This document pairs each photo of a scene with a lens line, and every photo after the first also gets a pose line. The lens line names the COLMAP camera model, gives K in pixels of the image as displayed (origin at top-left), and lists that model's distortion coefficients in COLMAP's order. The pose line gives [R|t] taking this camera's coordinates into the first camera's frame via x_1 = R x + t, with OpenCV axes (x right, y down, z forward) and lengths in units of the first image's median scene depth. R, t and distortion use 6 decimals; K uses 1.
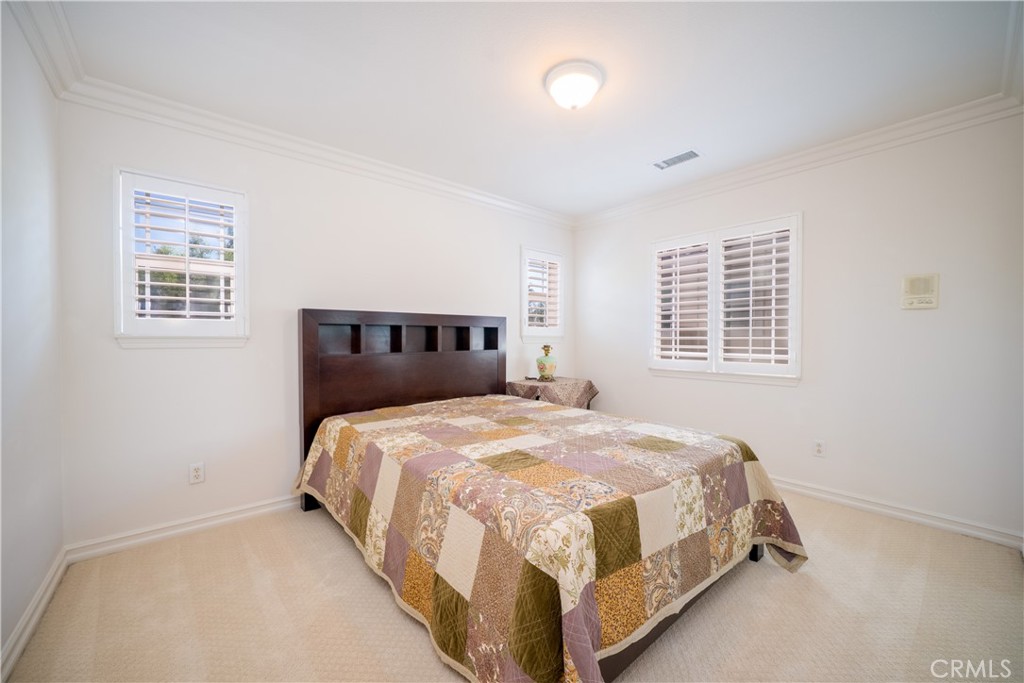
lens RADIAL K [[393.5, 0, 519.5], [0, 393.5, 343.5], [0, 0, 1]] dist [-0.008384, -0.000052]
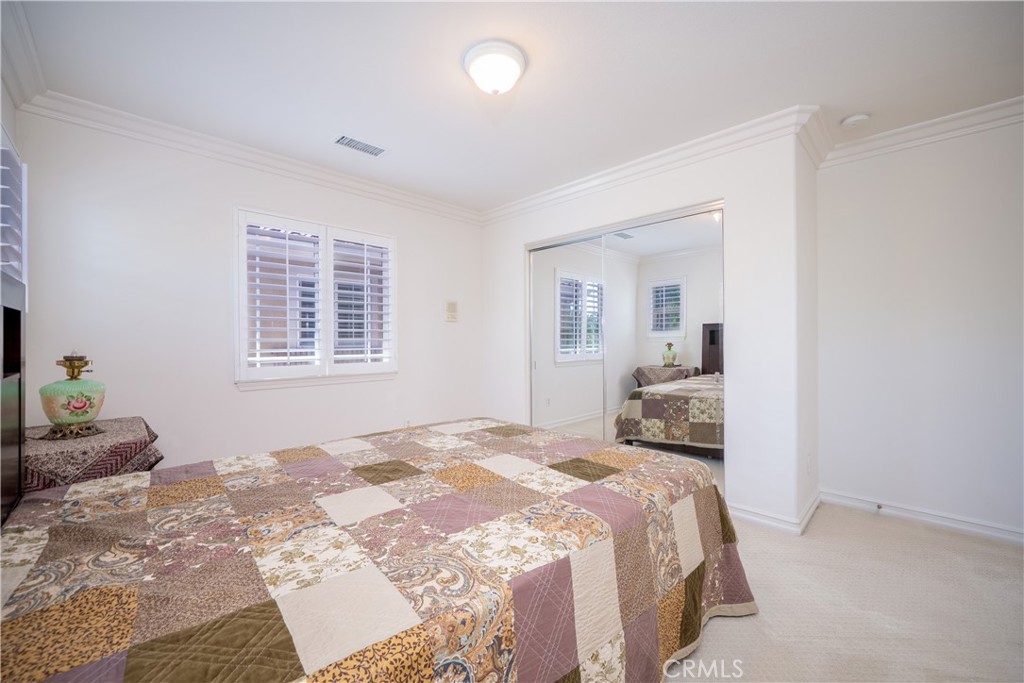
lens RADIAL K [[393.5, 0, 519.5], [0, 393.5, 343.5], [0, 0, 1]] dist [-0.008384, -0.000052]
pose [[-0.053592, -0.010392, 0.998509, -0.822503], [0.014582, 0.999831, 0.011189, -0.015143], [-0.998456, 0.015160, -0.053431, 1.033189]]
